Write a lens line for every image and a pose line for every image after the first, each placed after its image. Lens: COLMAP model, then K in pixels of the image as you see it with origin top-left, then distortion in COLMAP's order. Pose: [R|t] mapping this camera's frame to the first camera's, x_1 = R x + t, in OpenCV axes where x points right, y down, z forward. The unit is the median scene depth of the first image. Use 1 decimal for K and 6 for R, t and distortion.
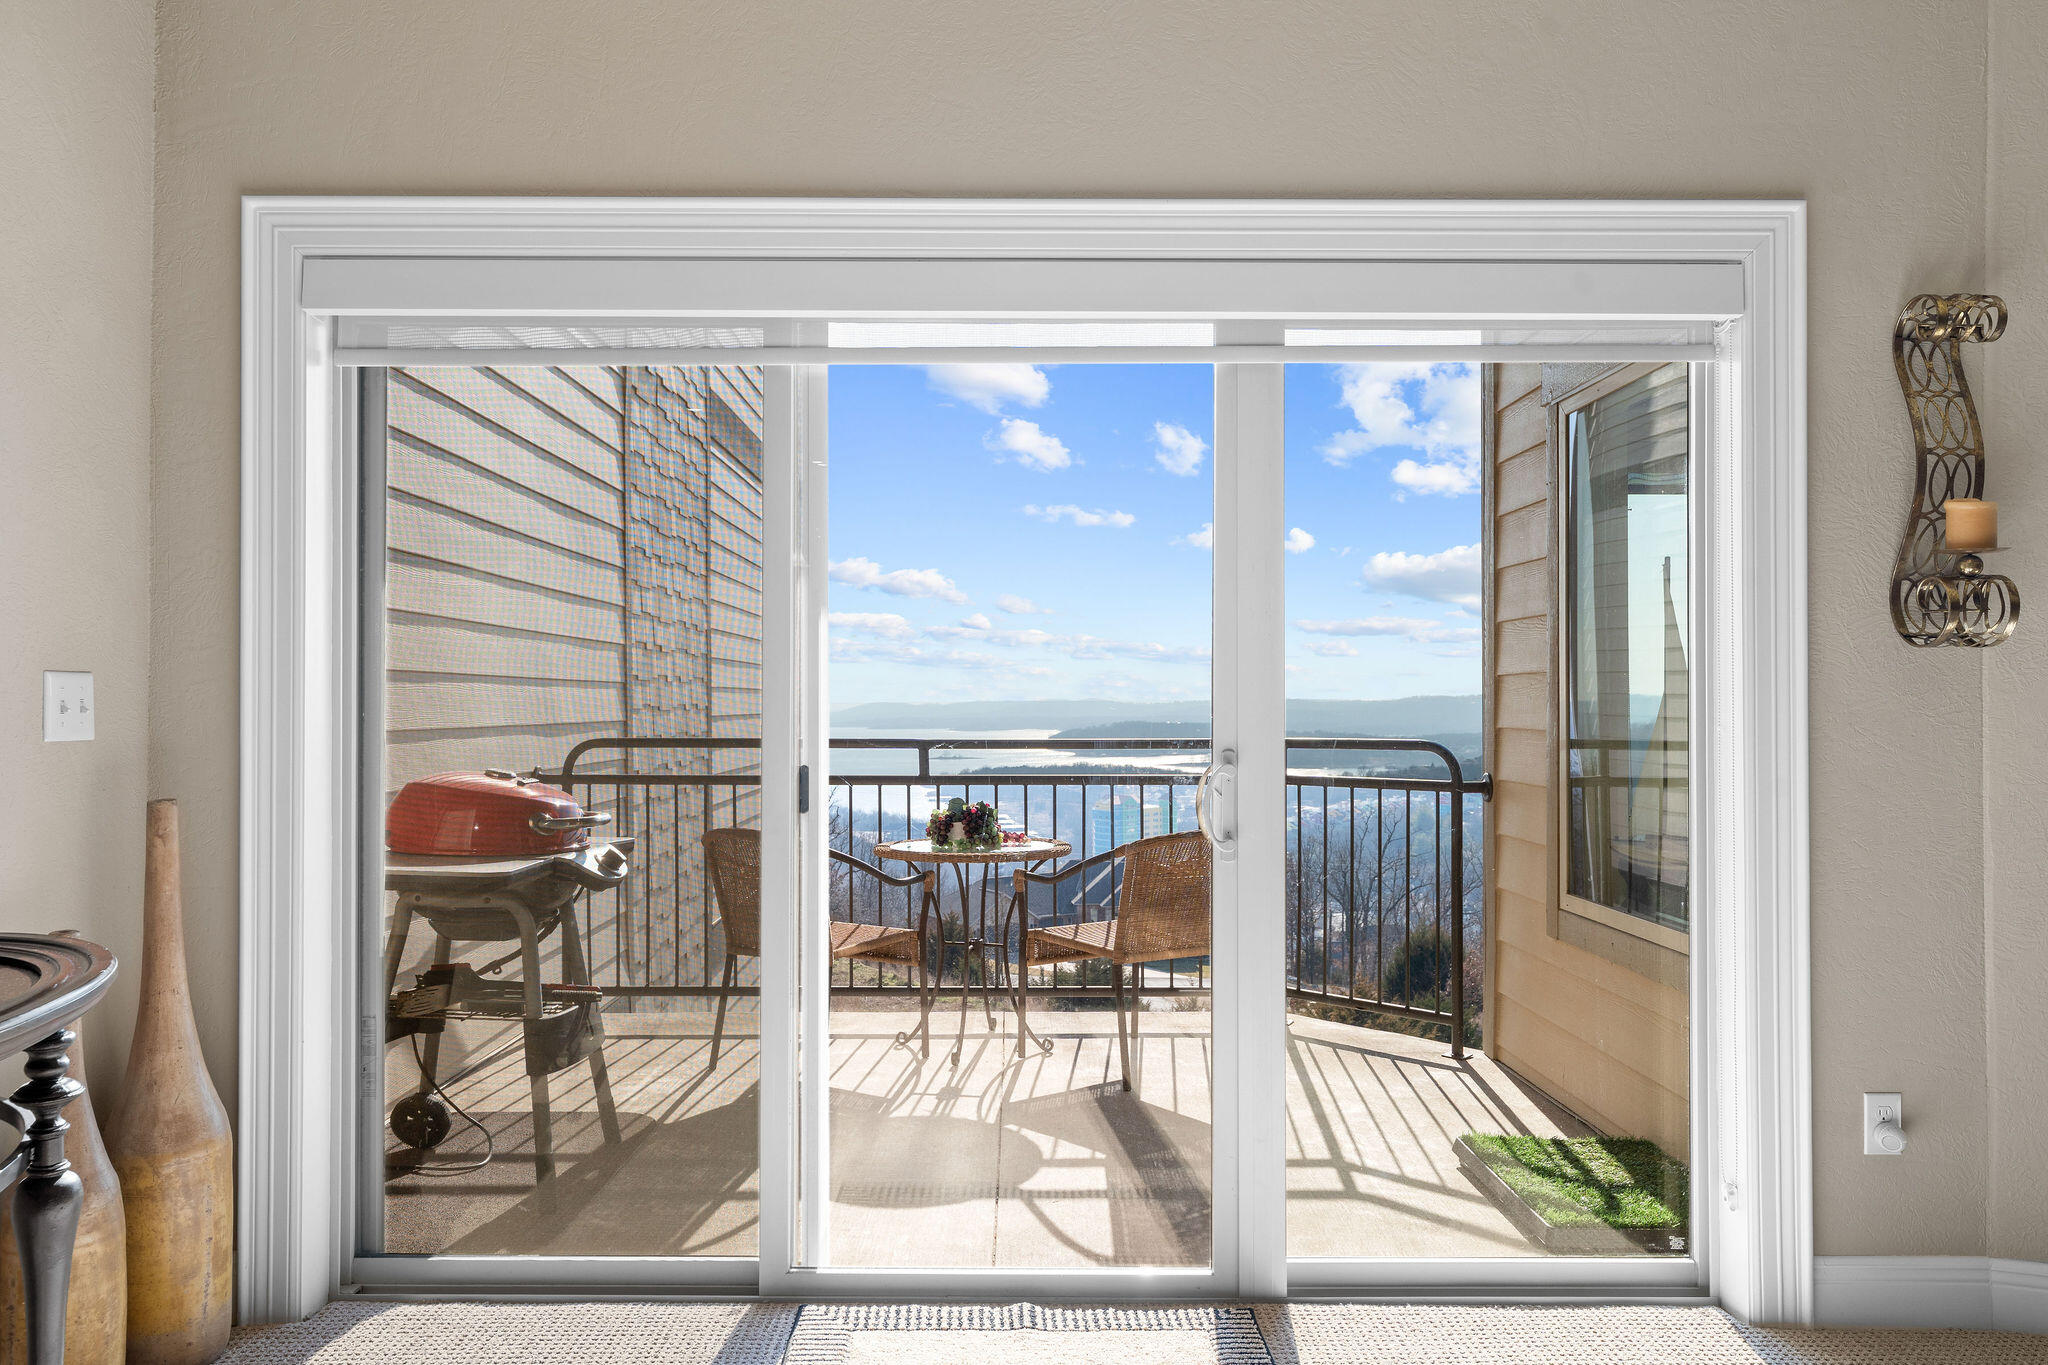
lens RADIAL K [[1347.1, 0, 1008.1], [0, 1347.1, 700.8], [0, 0, 1]] dist [0.012155, -0.002469]
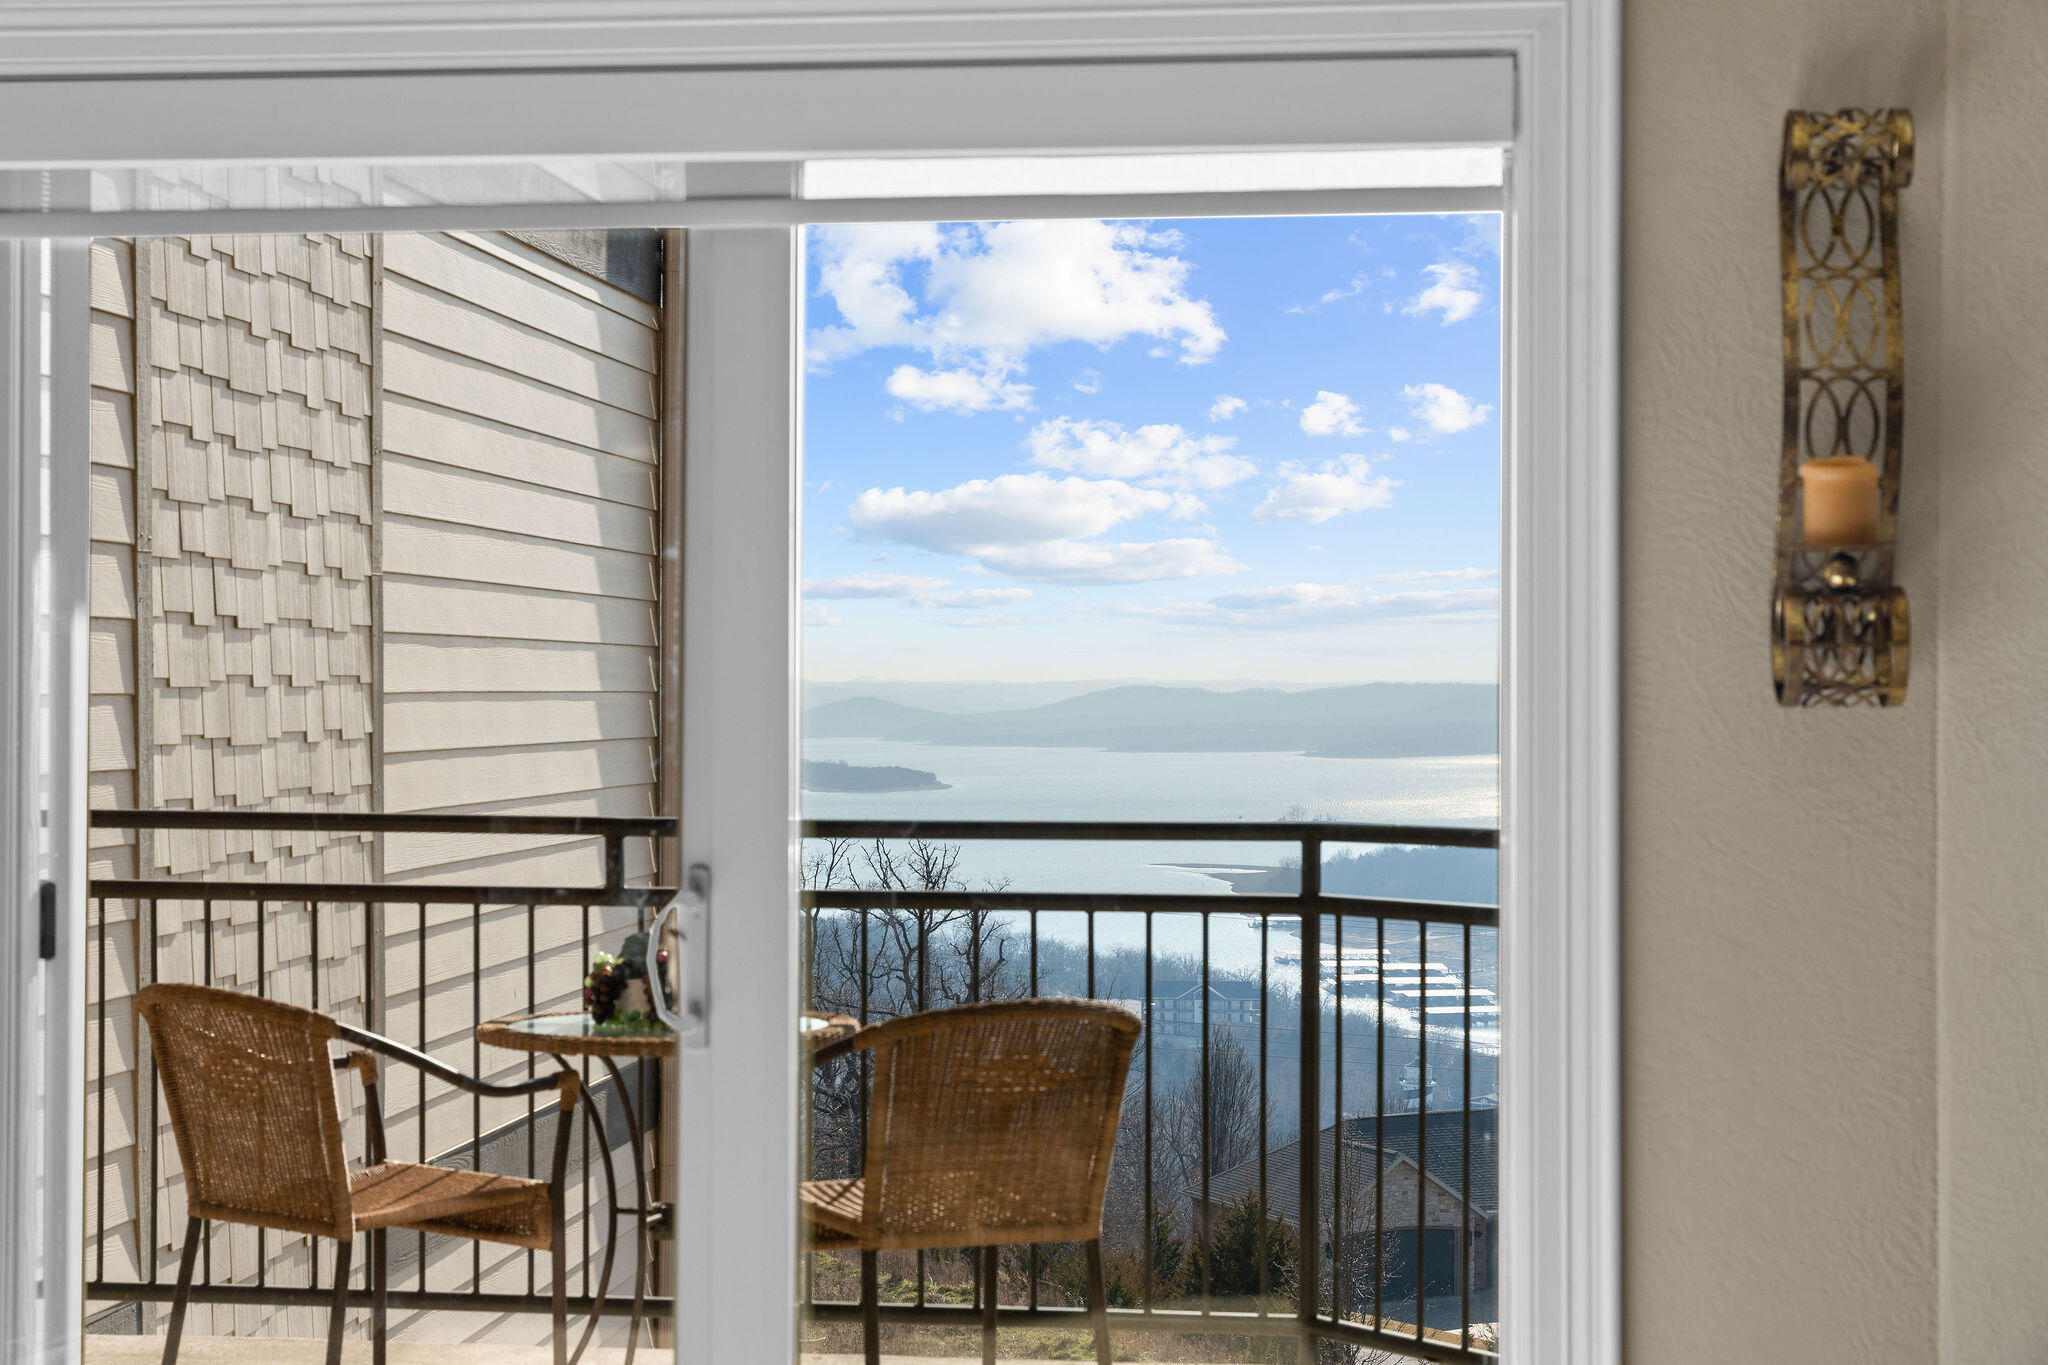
lens RADIAL K [[3278.0, 0, 1039.3], [0, 3278.0, 682.6], [0, 0, 1]] dist [0.056292, 0.000000]
pose [[0.992348, 0.002594, -0.123444, 0.516921], [-0.002629, 0.999997, -0.000126, -0.047744], [0.123443, 0.000450, 0.992352, -0.458765]]
